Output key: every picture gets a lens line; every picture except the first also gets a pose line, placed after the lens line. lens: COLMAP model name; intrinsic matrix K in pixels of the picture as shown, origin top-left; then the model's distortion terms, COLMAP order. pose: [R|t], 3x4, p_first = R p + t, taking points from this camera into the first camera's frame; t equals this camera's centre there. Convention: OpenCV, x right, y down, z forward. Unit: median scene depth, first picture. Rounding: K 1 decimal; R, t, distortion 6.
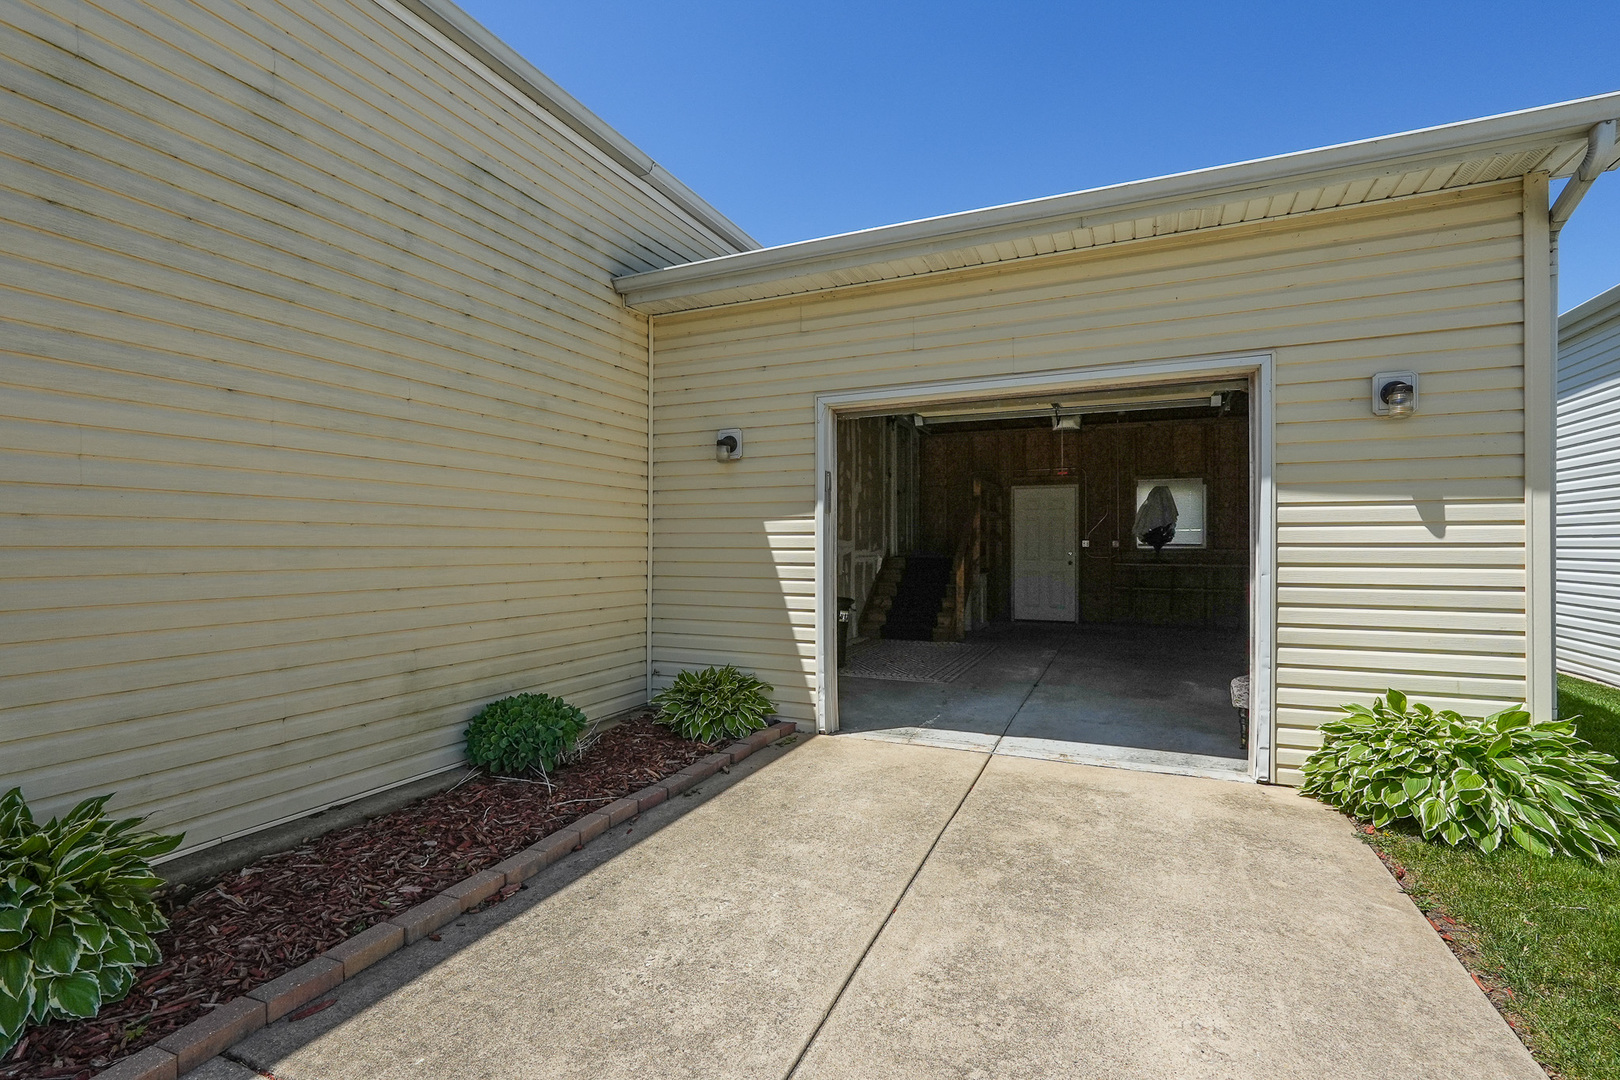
lens RADIAL K [[740.7, 0, 810.1], [0, 740.7, 539.8], [0, 0, 1]] dist [-0.014267, 0.006399]
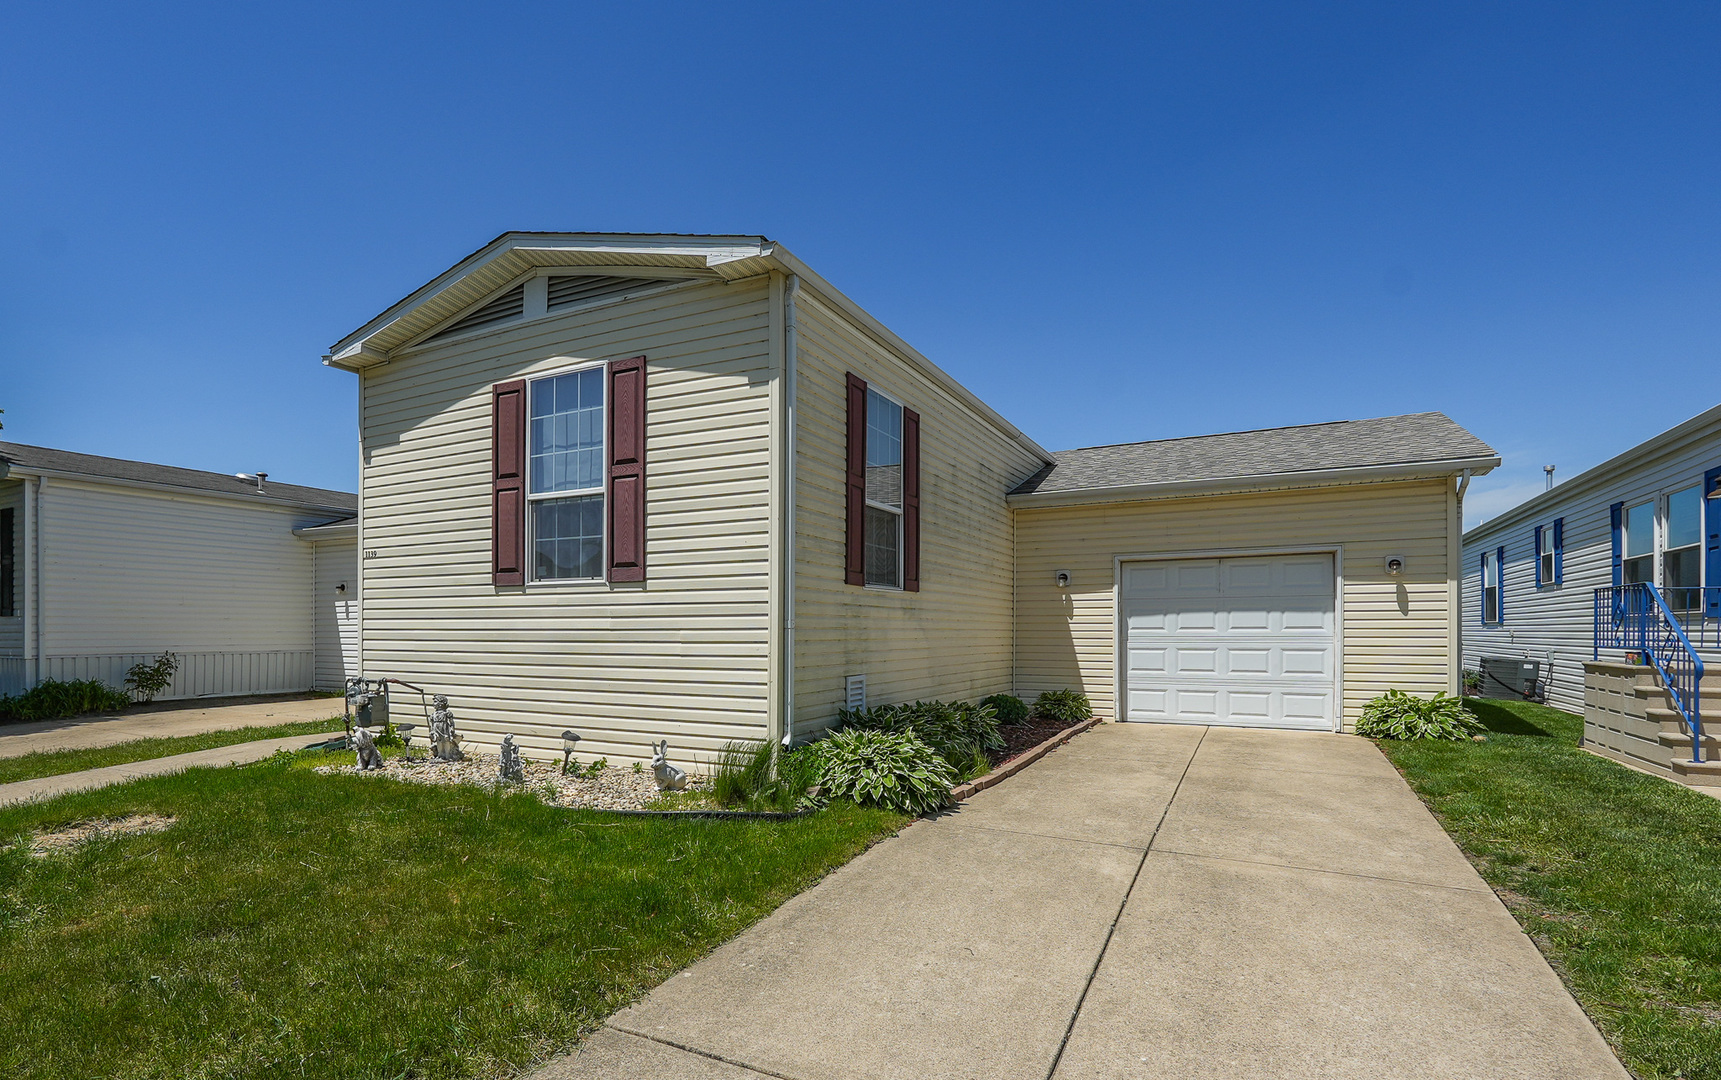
lens RADIAL K [[829.7, 0, 826.6], [0, 829.7, 632.0], [0, 0, 1]] dist [0.004084, 0.000444]
pose [[0.996780, -0.000221, -0.080191, -0.815790], [0.000847, 0.999969, 0.007771, -0.004607], [0.080186, -0.007814, 0.996749, -1.822334]]
